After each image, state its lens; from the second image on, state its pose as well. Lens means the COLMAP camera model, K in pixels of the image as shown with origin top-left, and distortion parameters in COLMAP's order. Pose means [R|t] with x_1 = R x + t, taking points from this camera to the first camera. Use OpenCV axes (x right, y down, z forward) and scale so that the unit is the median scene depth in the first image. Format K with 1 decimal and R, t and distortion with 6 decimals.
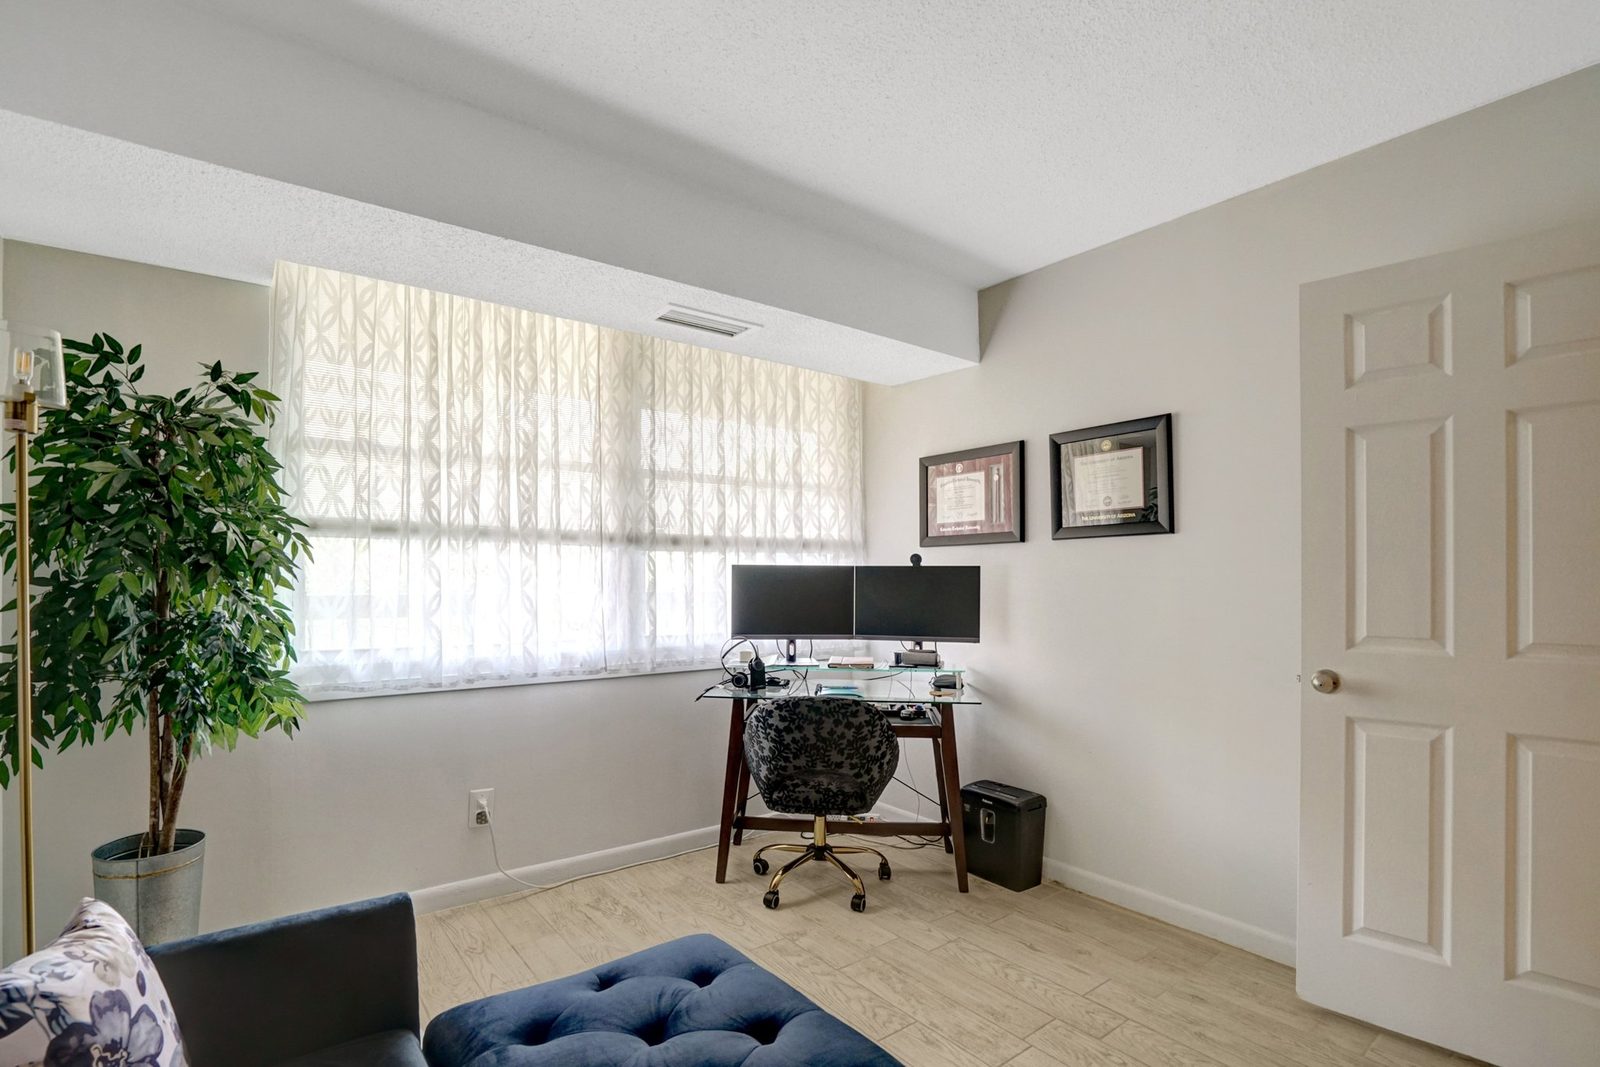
lens RADIAL K [[743.1, 0, 799.7], [0, 743.1, 540.6], [0, 0, 1]] dist [-0.060709, 0.021570]
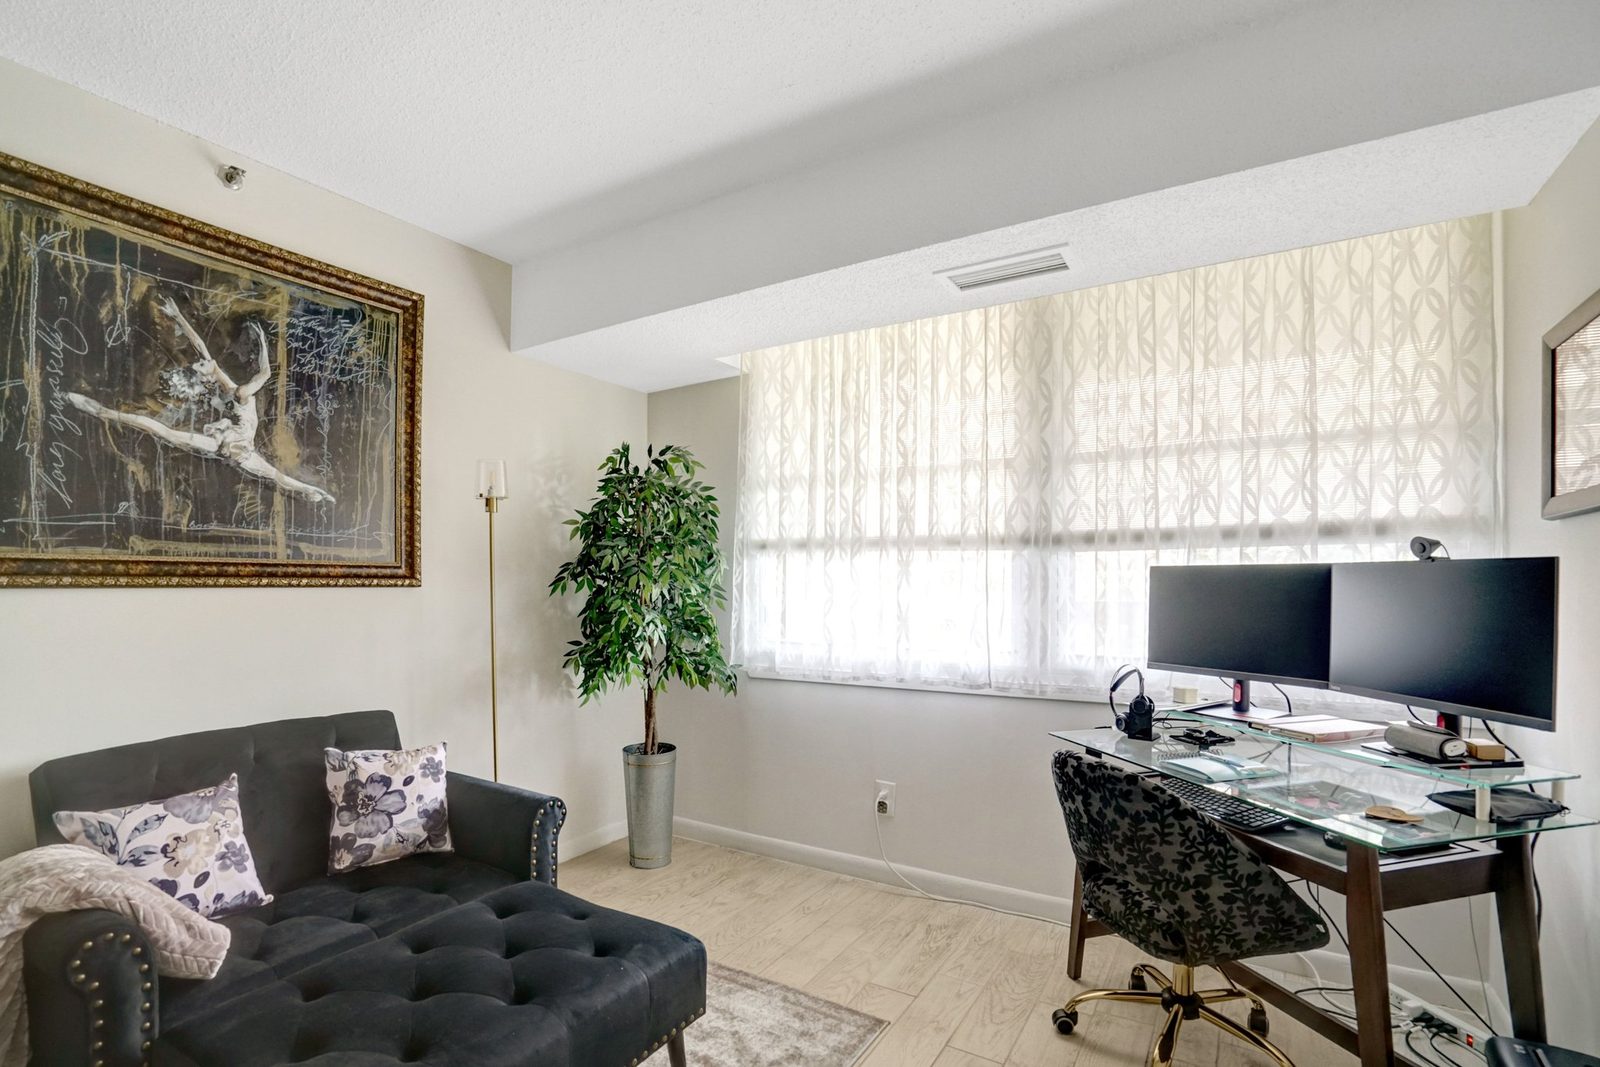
lens RADIAL K [[787.2, 0, 794.2], [0, 787.2, 559.6], [0, 0, 1]] dist [-0.068920, 0.063462]
pose [[0.346799, -0.024286, -0.937625, 0.557581], [0.048005, 0.998814, -0.008115, 0.016355], [0.936710, -0.042196, 0.347553, 0.449276]]
